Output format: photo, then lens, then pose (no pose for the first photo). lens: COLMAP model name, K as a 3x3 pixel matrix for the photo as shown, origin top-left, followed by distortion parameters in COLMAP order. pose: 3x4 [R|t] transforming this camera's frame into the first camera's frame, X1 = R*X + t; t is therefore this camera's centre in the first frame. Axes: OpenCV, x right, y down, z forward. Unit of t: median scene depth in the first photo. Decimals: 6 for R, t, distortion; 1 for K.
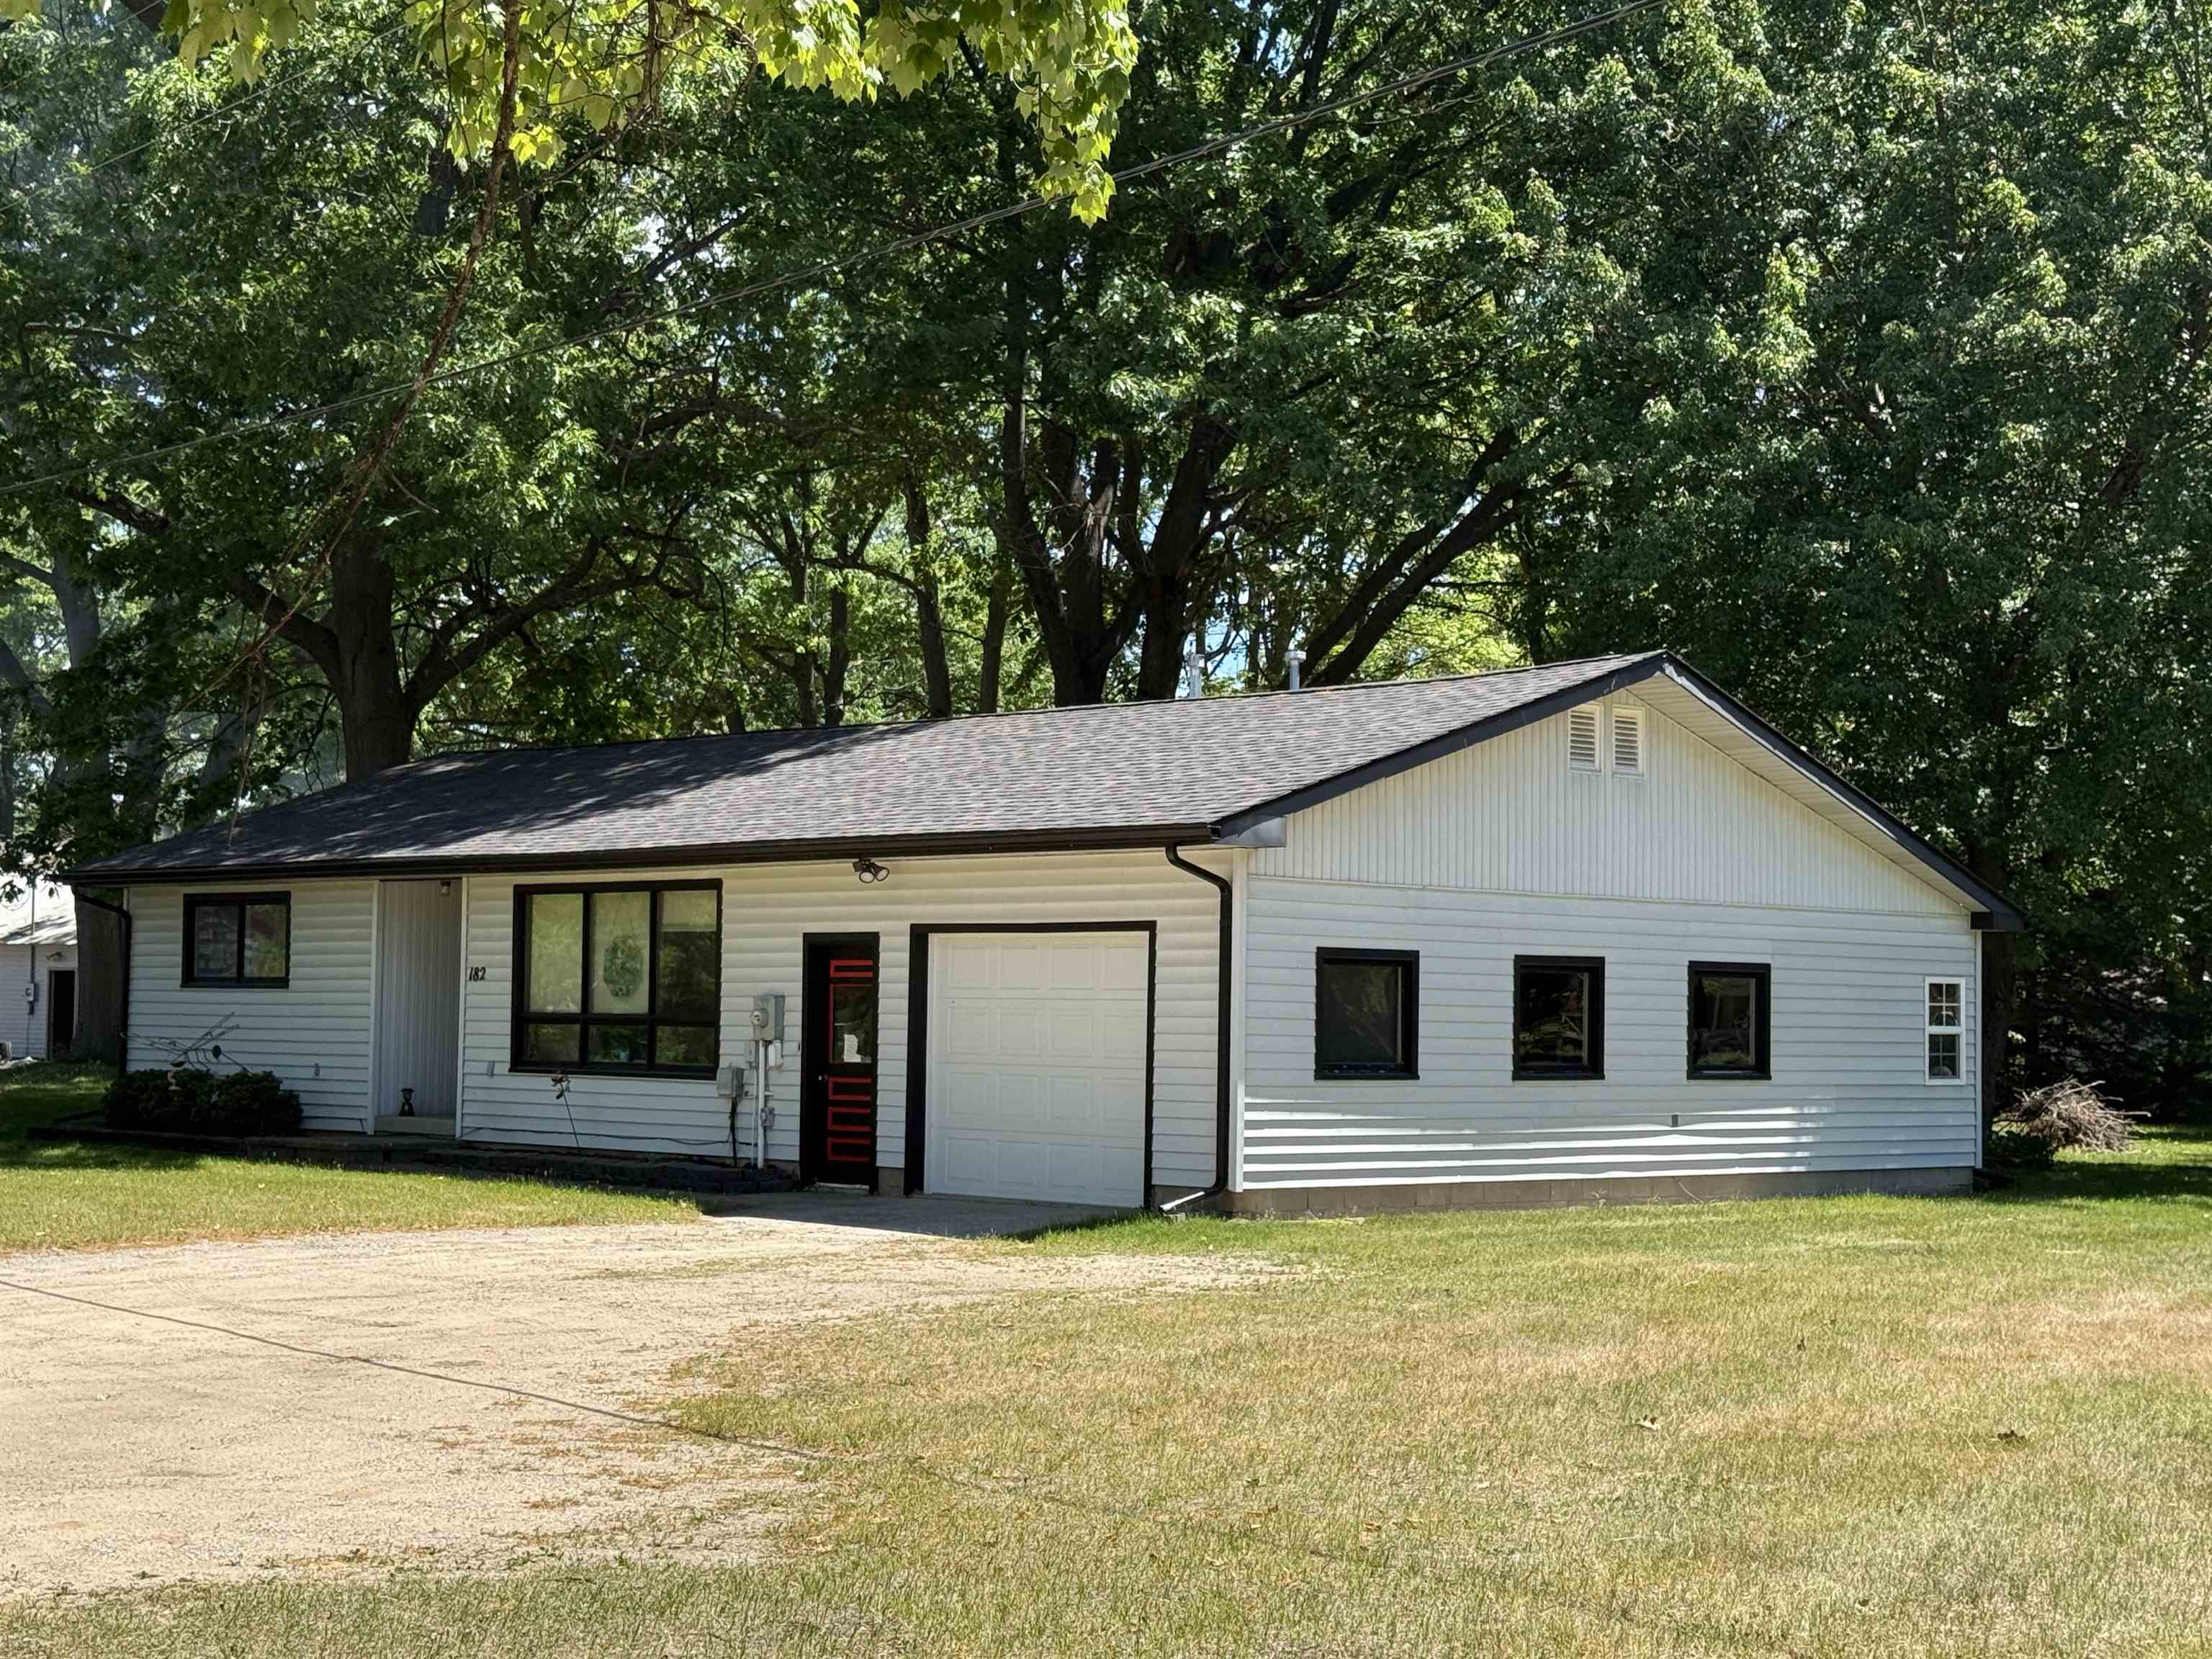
lens RADIAL K [[3412.9, 0, 1106.7], [0, 3412.9, 832.9], [0, 0, 1]] dist [0.137942, 0.000000]
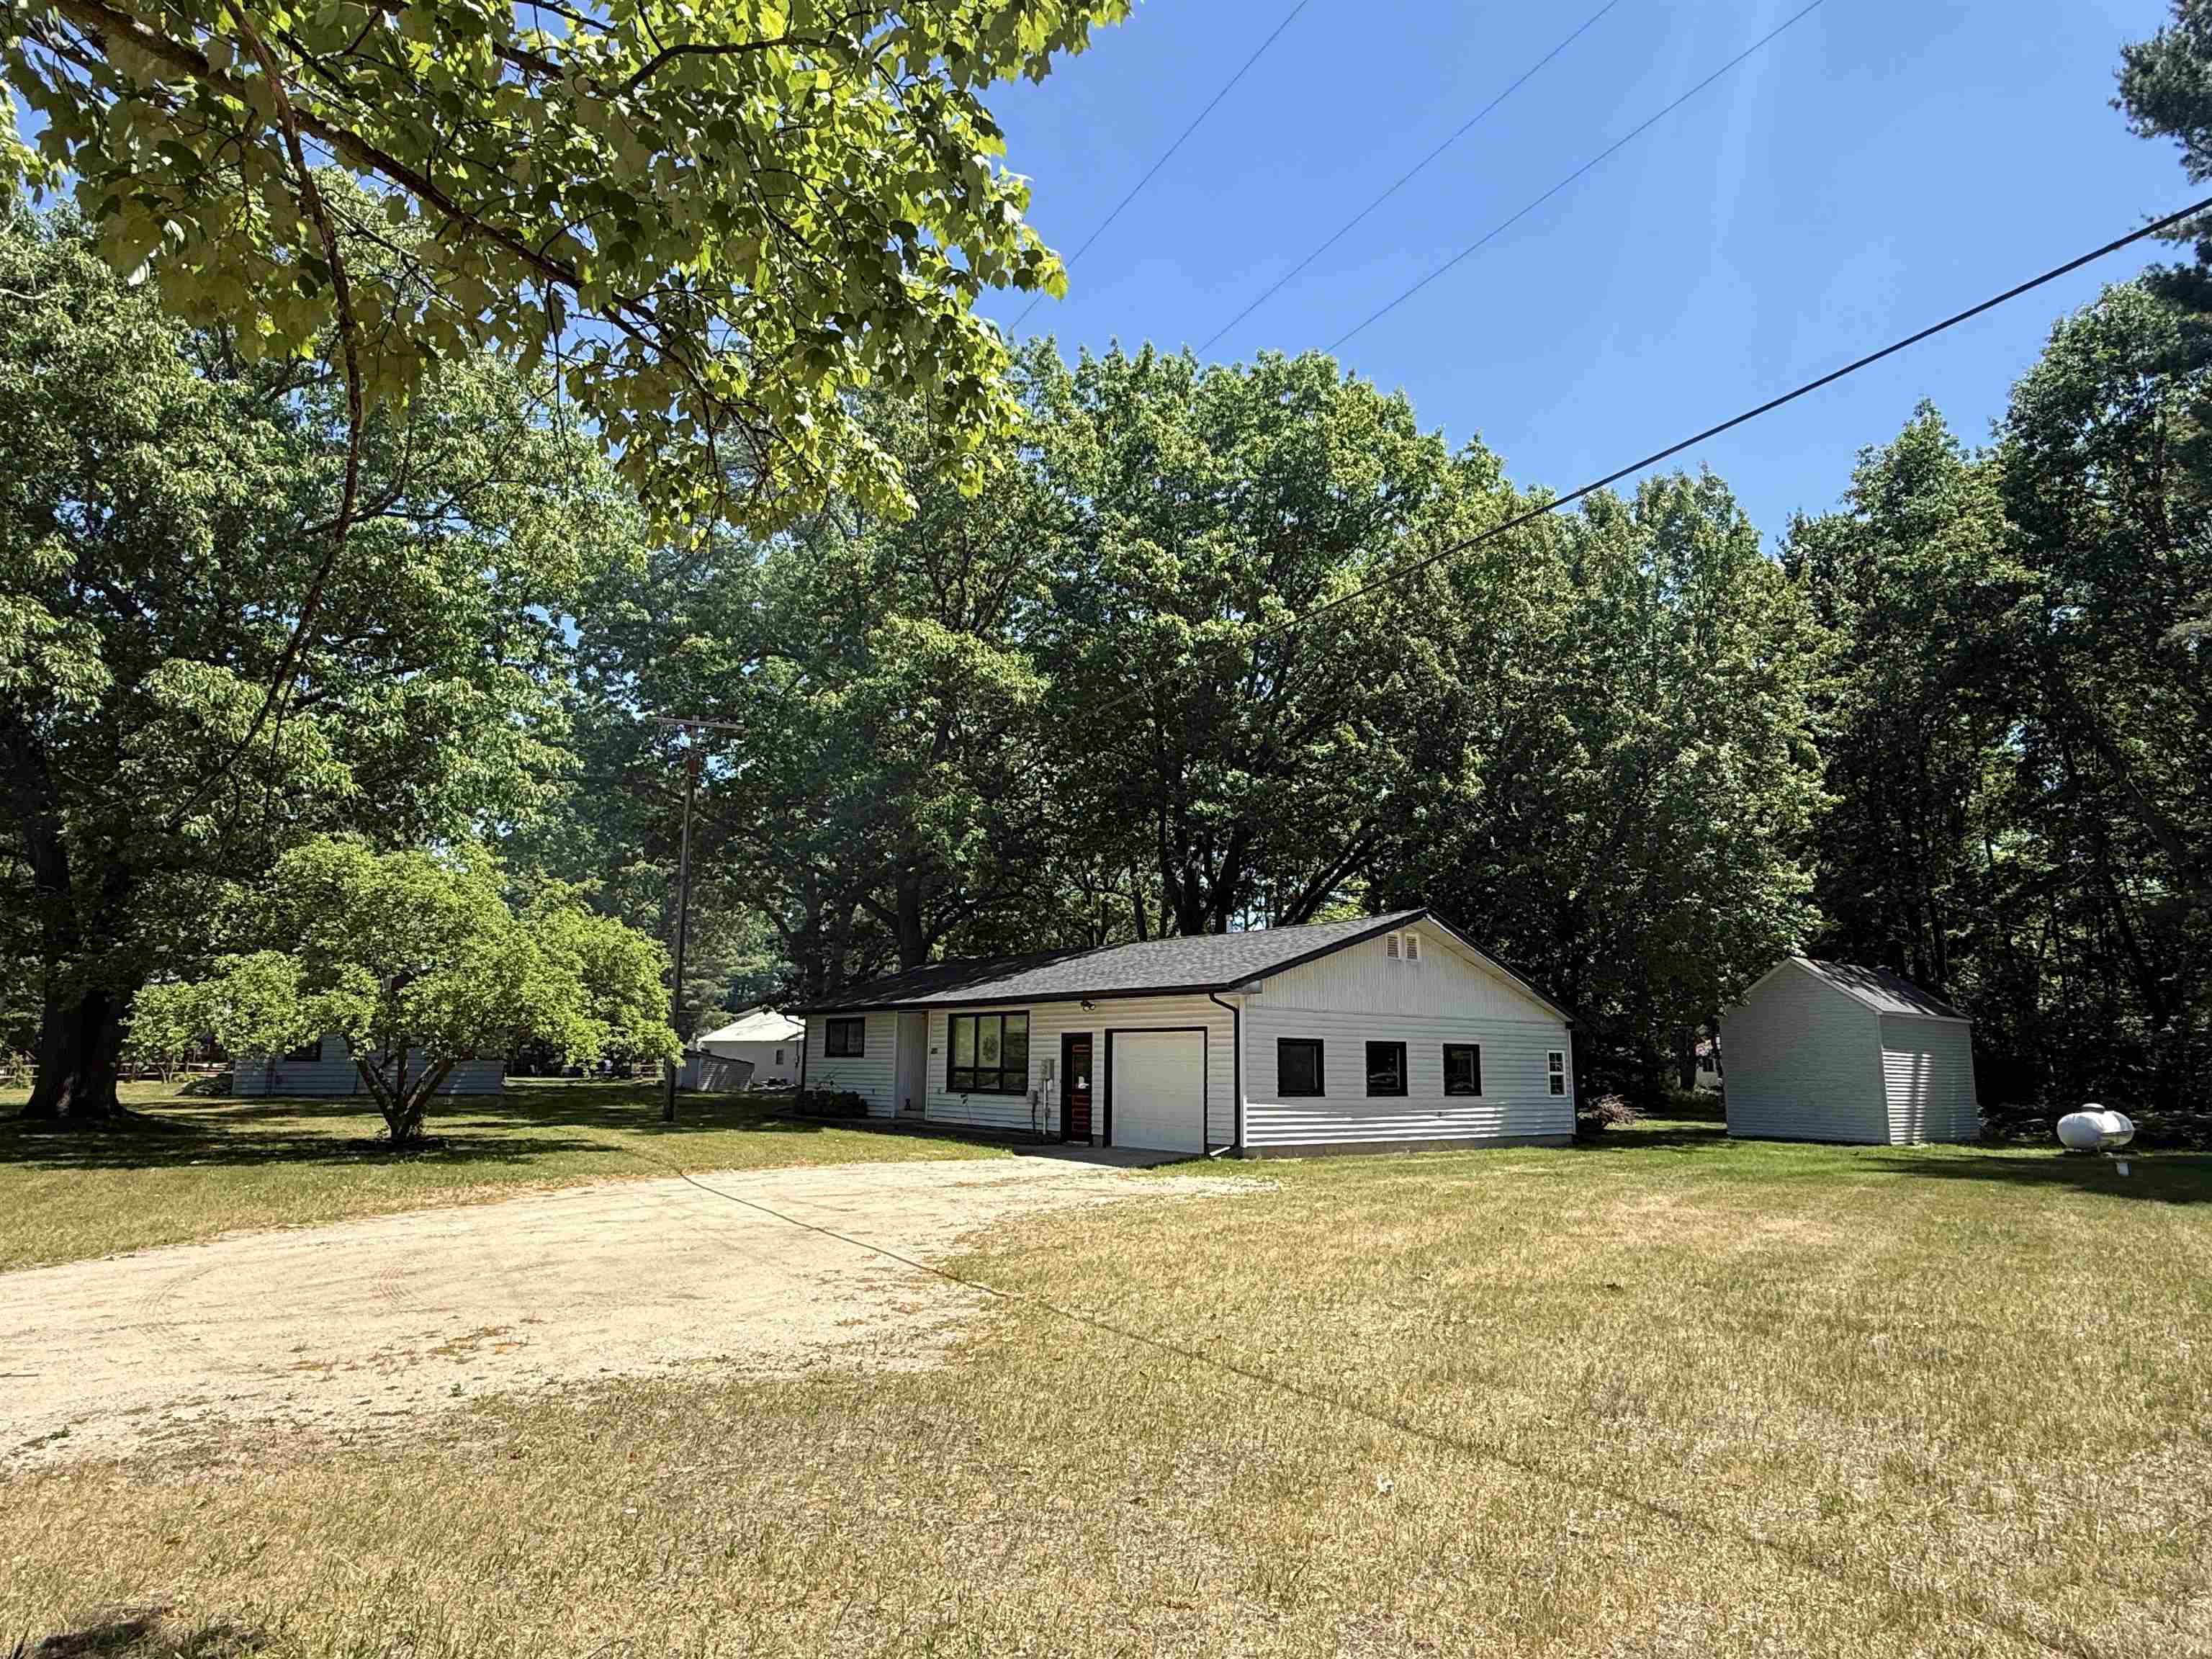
lens RADIAL K [[1272.7, 0, 1103.9], [0, 1272.7, 828.6], [0, 0, 1]] dist [0.002146, 0.000377]
pose [[0.995756, -0.019260, -0.089997, 0.021056], [0.007154, 0.991096, -0.132956, 0.005997], [0.091756, 0.131748, 0.987027, 0.107638]]
